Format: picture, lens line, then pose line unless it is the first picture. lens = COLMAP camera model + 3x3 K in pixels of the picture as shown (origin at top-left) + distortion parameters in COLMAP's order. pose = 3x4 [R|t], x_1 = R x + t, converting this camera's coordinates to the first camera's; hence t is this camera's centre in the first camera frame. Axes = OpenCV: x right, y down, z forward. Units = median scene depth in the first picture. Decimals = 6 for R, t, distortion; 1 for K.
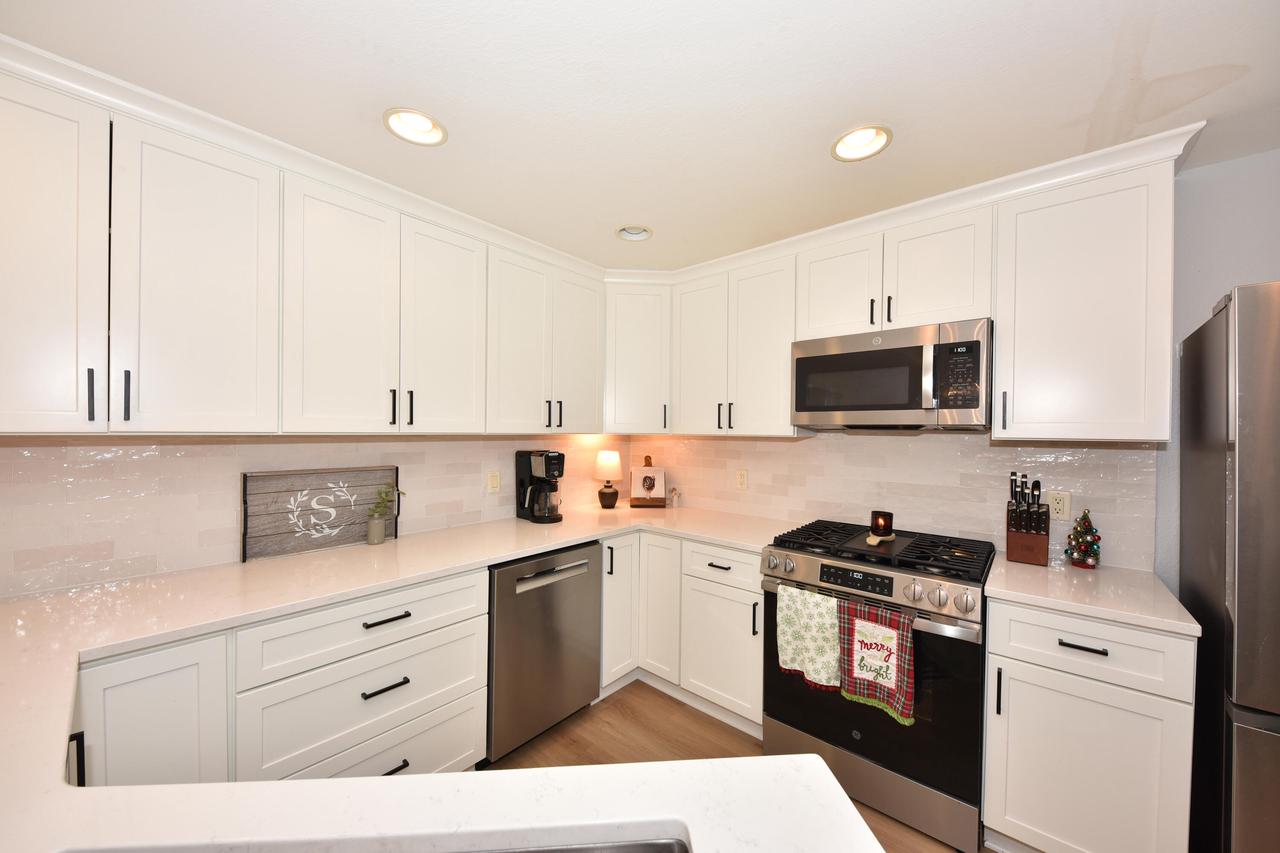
lens RADIAL K [[452.2, 0, 639.3], [0, 452.2, 432.3], [0, 0, 1]] dist [0.000459, -0.000035]
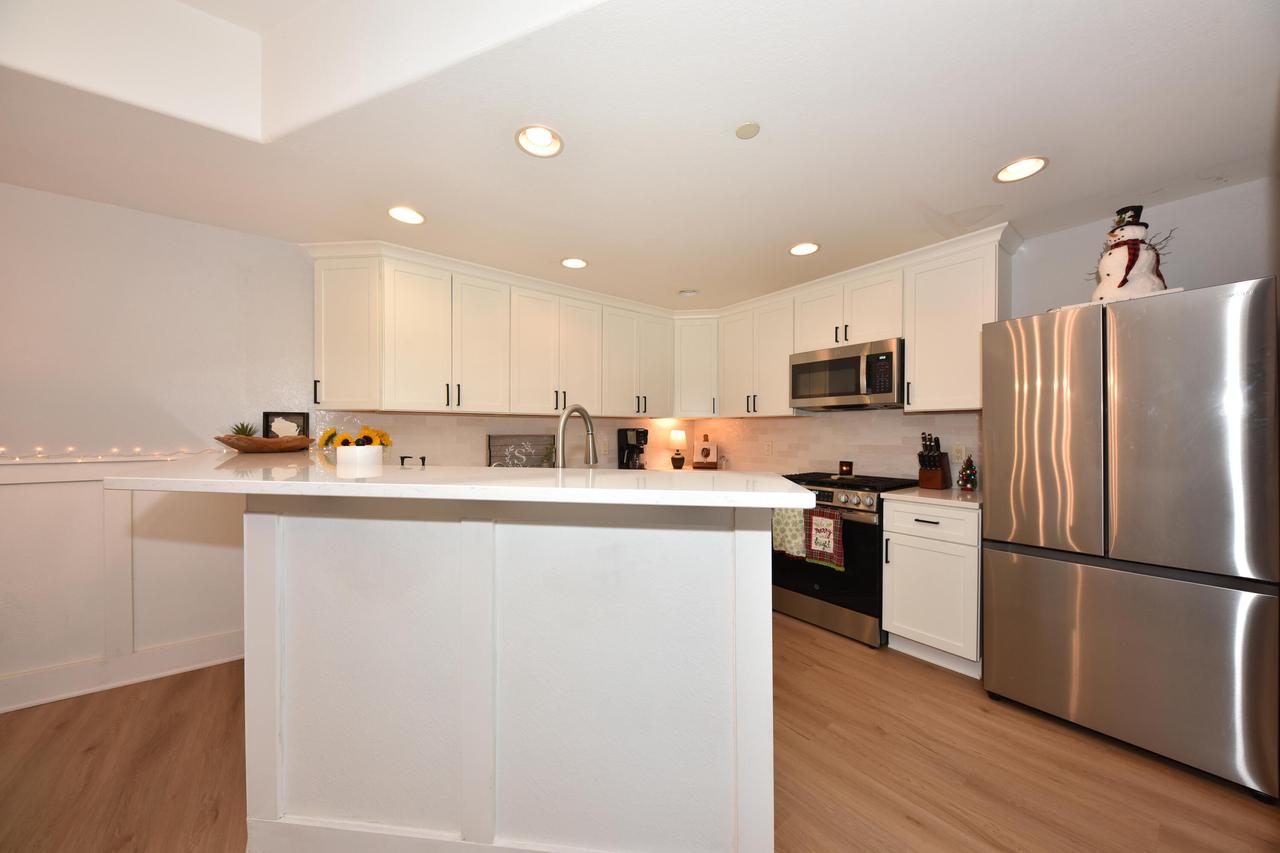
lens RADIAL K [[437.0, 0, 643.9], [0, 437.0, 435.7], [0, 0, 1]] dist [0.000602, -0.000162]
pose [[0.982910, -0.007455, -0.183935, 0.129254], [0.008074, 0.999964, 0.002615, 0.080725], [0.183909, -0.004056, 0.982935, -0.642778]]
